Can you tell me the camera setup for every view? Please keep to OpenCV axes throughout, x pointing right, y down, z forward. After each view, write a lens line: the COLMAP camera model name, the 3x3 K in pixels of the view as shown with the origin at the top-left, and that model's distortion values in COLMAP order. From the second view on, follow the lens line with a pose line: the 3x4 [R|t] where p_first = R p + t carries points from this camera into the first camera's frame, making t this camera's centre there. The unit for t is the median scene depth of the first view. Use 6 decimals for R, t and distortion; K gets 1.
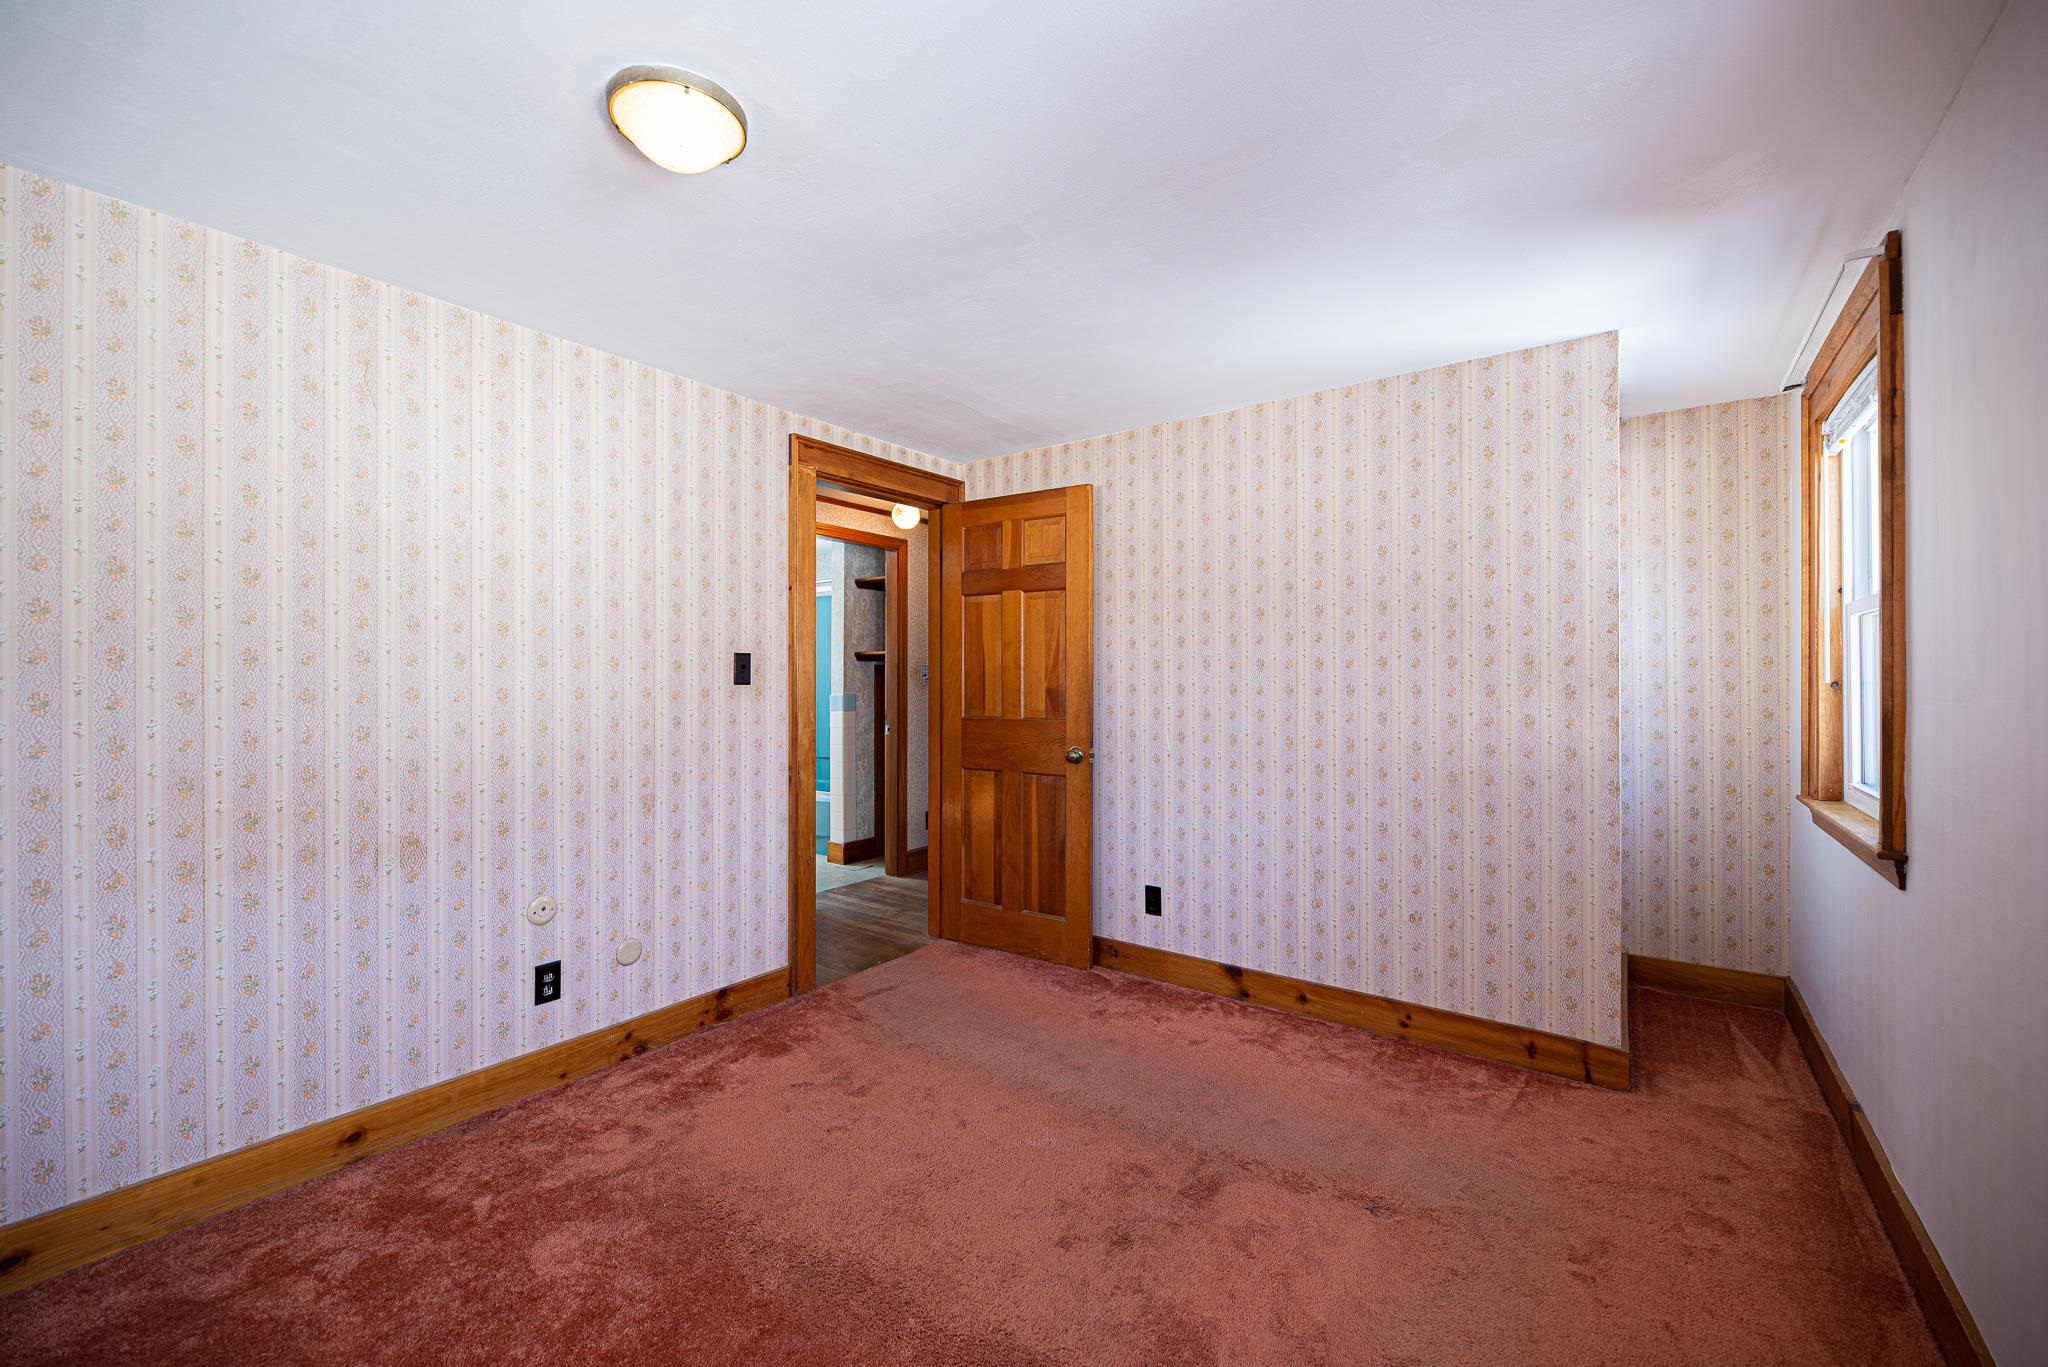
lens RADIAL K [[825.5, 0, 1023.8], [0, 825.5, 685.7], [0, 0, 1]] dist [-0.000950, -0.001021]
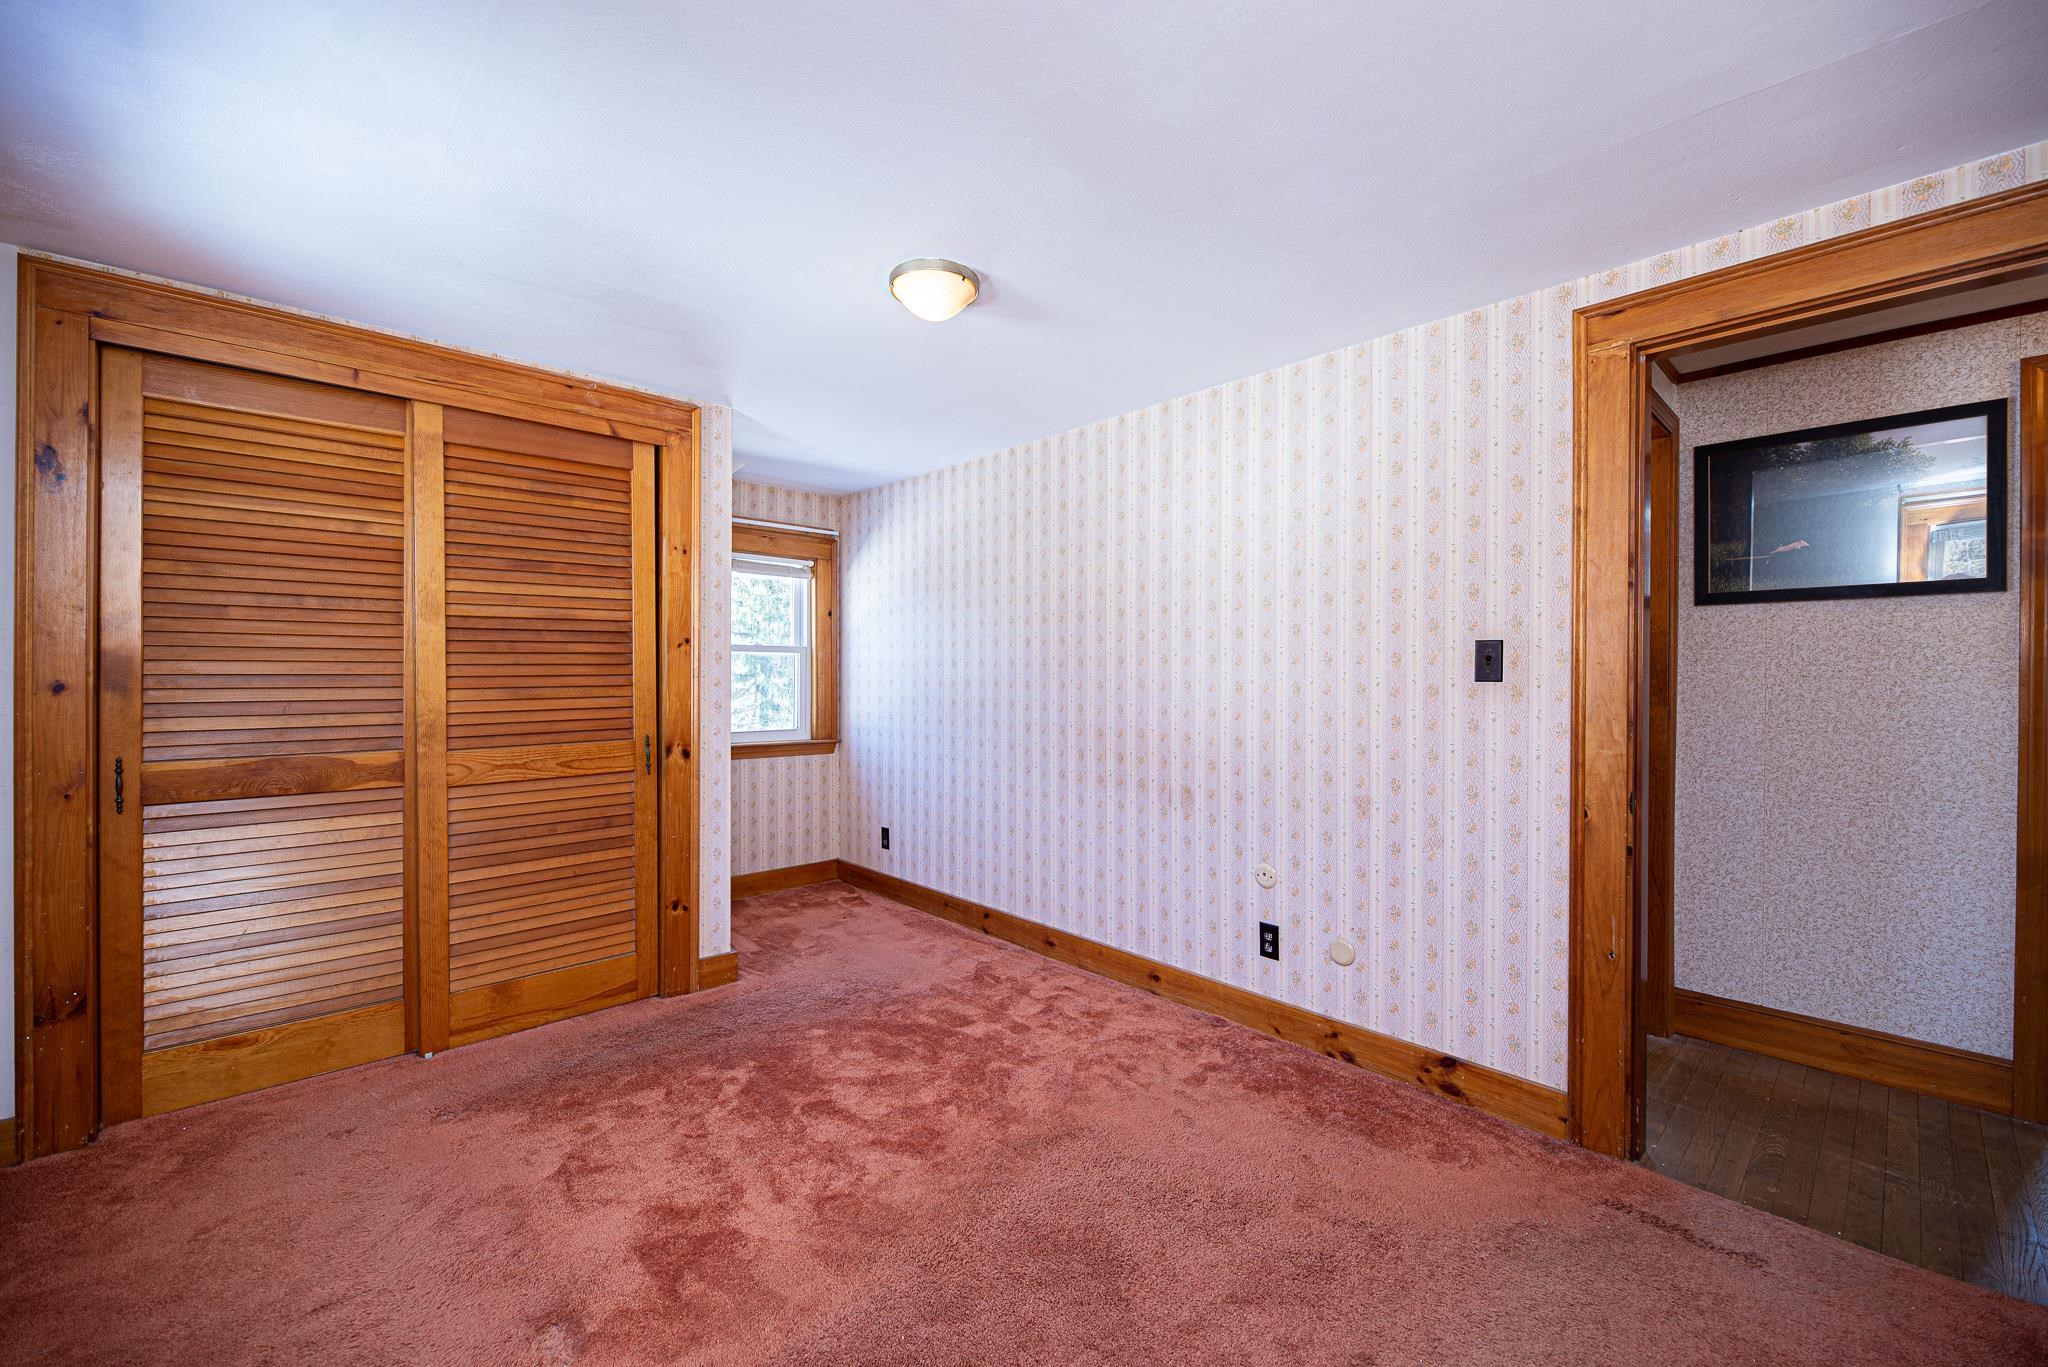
lens RADIAL K [[825.5, 0, 1023.8], [0, 825.5, 670.1], [0, 0, 1]] dist [-0.000950, -0.001021]
pose [[-0.185986, 0.002748, -0.982549, 0.563404], [-0.002215, 0.999992, 0.003216, -0.015250], [0.982550, 0.002775, -0.185978, 0.821387]]
